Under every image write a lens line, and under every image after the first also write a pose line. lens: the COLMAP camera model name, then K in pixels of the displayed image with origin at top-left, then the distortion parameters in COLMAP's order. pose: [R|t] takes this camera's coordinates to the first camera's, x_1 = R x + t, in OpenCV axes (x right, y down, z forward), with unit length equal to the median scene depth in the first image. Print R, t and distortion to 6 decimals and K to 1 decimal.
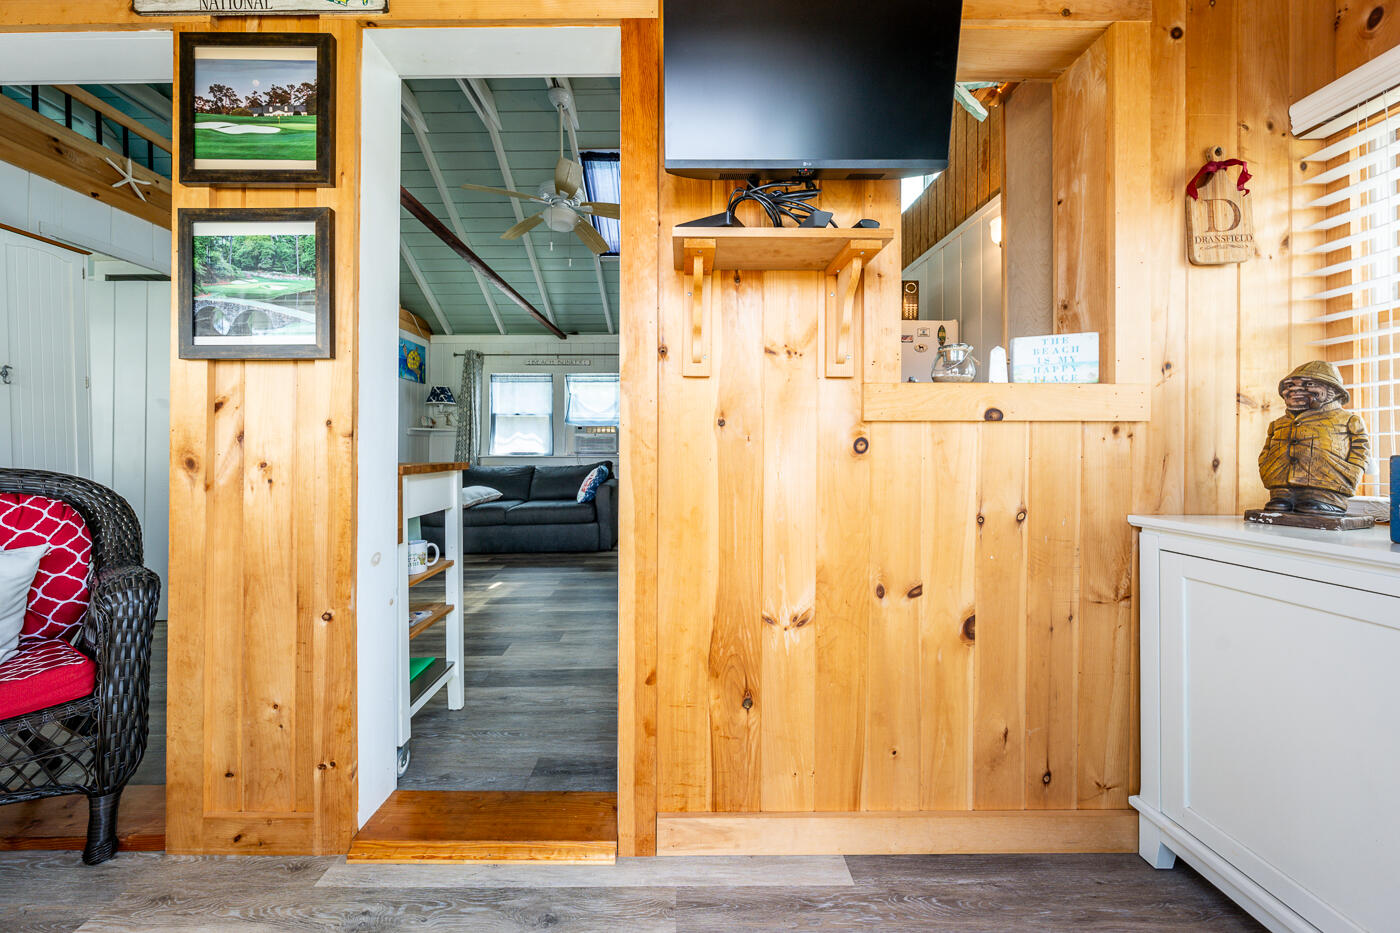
lens RADIAL K [[472.9, 0, 677.0], [0, 472.9, 449.7], [0, 0, 1]] dist [-0.000058, 0.000006]
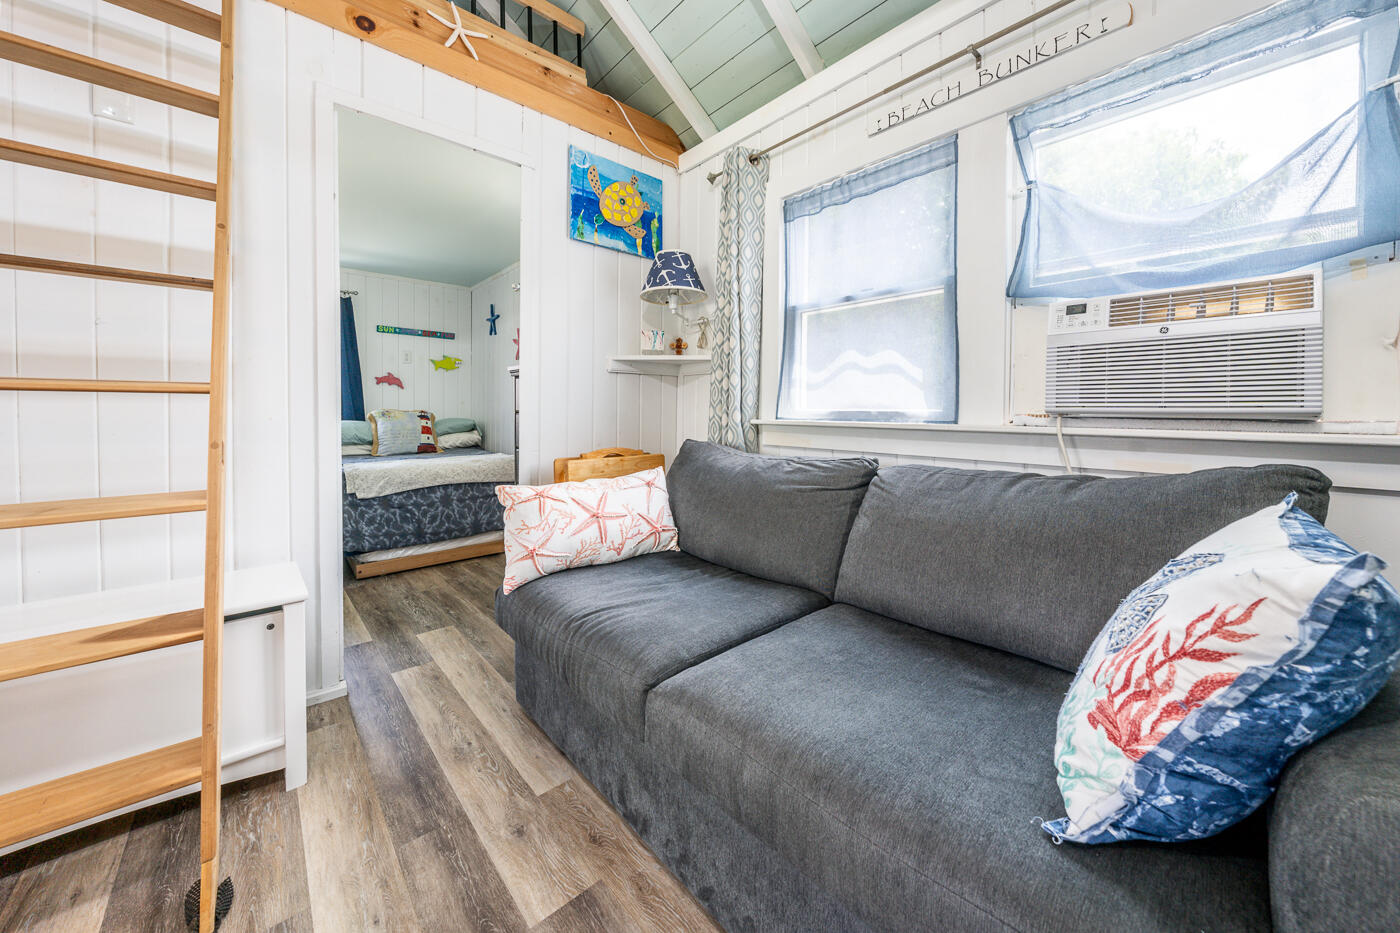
lens RADIAL K [[500.9, 0, 693.1], [0, 500.9, 415.2], [0, 0, 1]] dist [-0.001357, -0.000104]
pose [[0.661359, 0.011195, -0.749986, -0.952705], [-0.002391, 0.999915, 0.012817, 0.026568], [0.750066, -0.006683, 0.661329, 4.533697]]
